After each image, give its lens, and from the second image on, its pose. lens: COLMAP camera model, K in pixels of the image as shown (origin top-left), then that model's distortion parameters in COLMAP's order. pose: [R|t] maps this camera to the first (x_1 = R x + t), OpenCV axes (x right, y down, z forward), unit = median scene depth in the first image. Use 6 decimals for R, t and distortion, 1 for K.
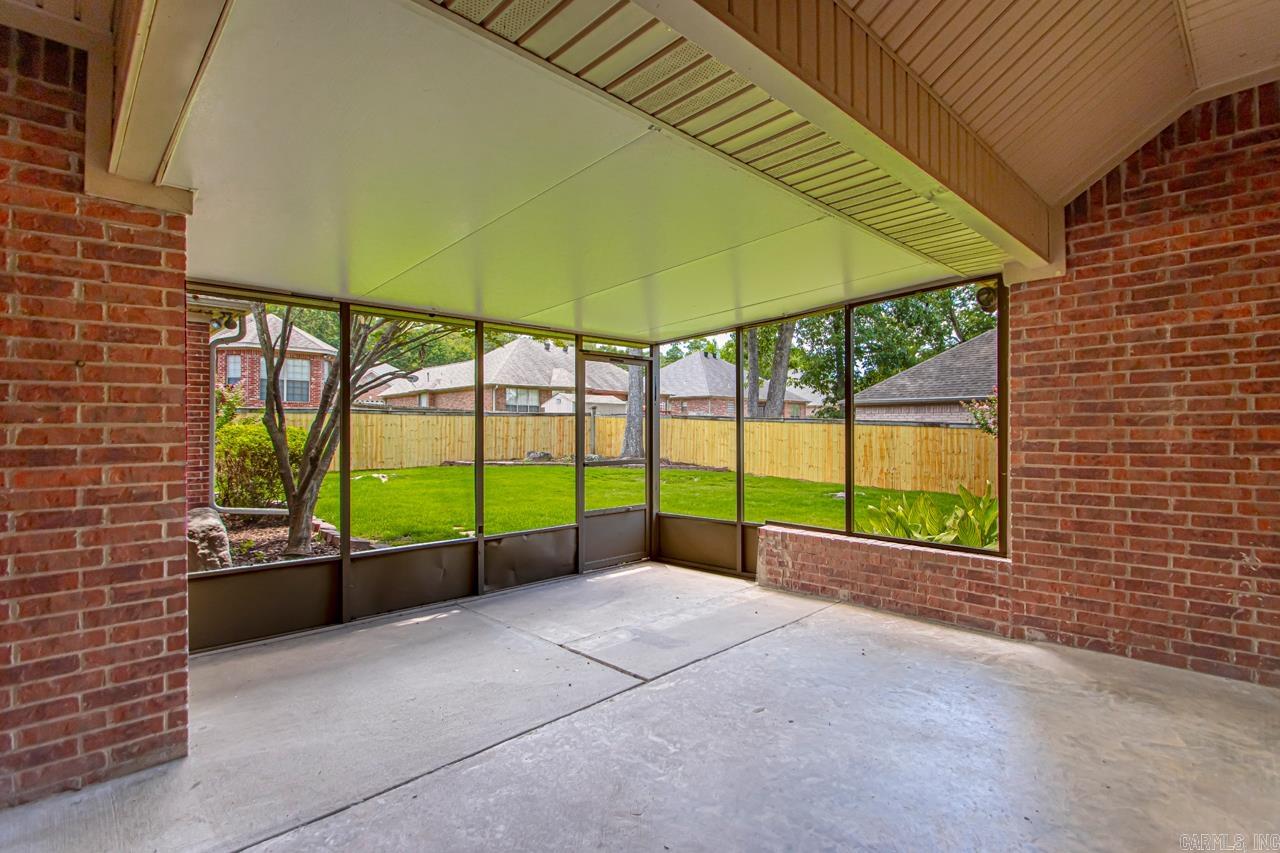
lens RADIAL K [[598.3, 0, 640.0], [0, 598.3, 426.5], [0, 0, 1]] dist [0.000946, -0.015142]
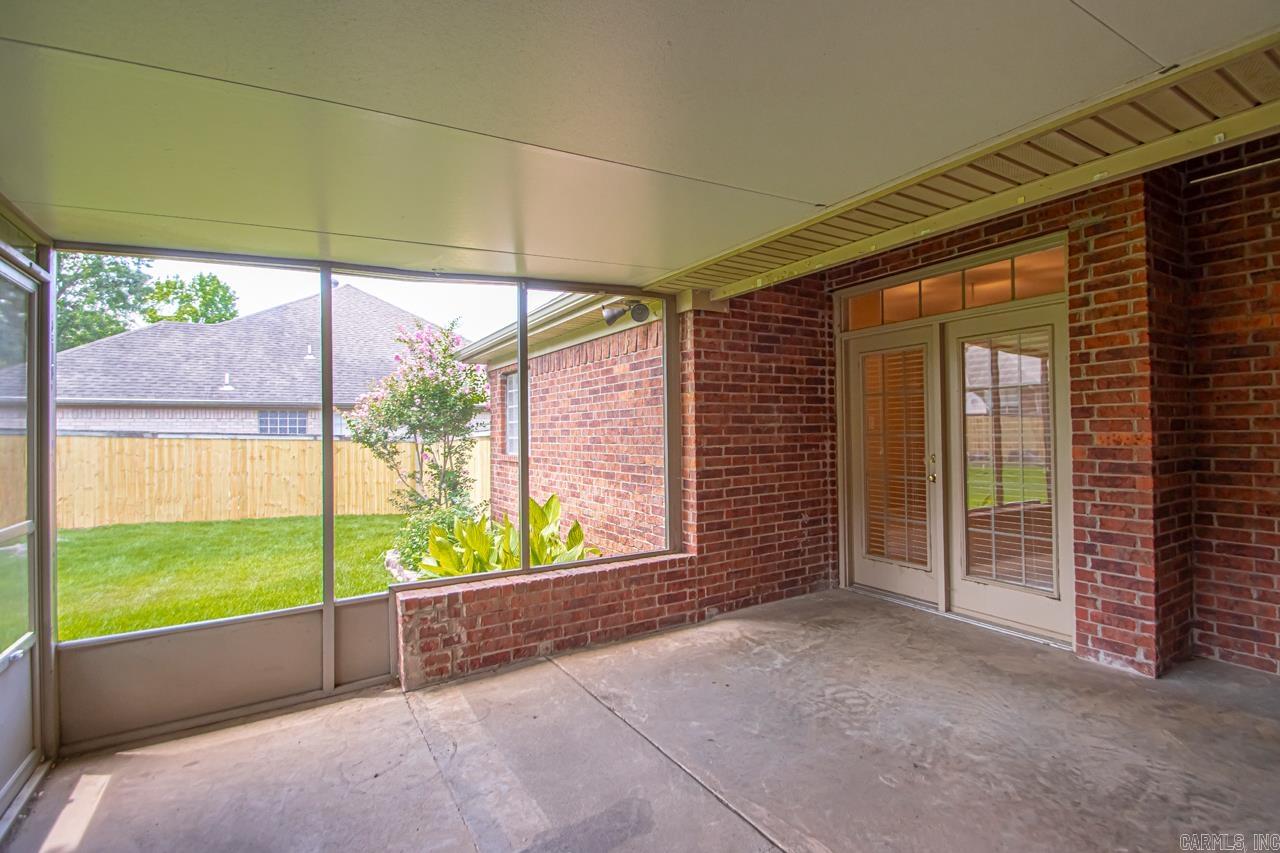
lens RADIAL K [[598.3, 0, 640.0], [0, 598.3, 426.5], [0, 0, 1]] dist [0.000946, -0.015142]
pose [[0.194745, 0.009549, 0.980807, -0.562323], [0.006352, 0.999919, -0.010996, -0.004253], [-0.980833, 0.008371, 0.194669, 0.971247]]
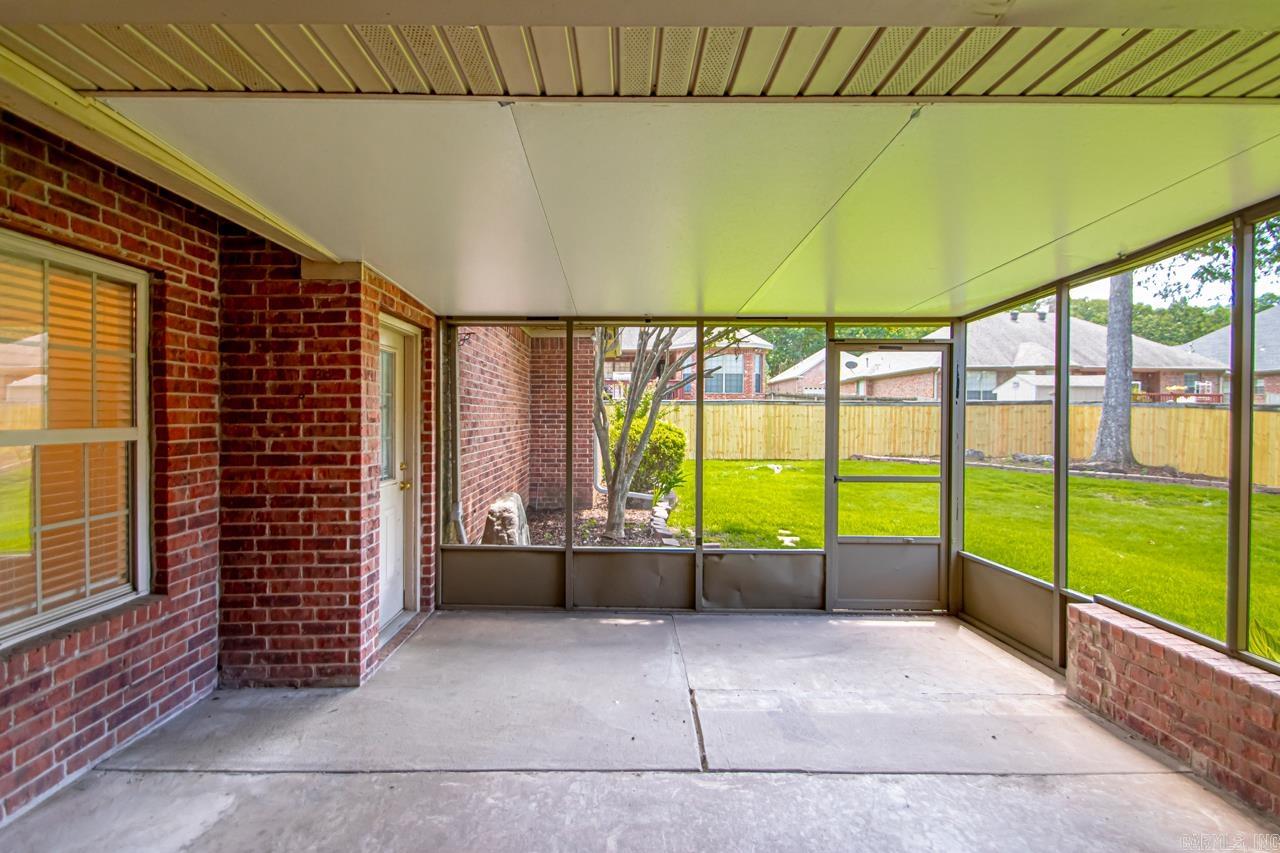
lens RADIAL K [[610.7, 0, 609.8], [0, 610.7, 421.9], [0, 0, 1]] dist [0.021342, -0.015585]
pose [[0.714400, 0.010445, -0.699659, 0.463499], [-0.000290, 0.999893, 0.014631, -0.046490], [0.699737, -0.010249, 0.714327, 0.317620]]
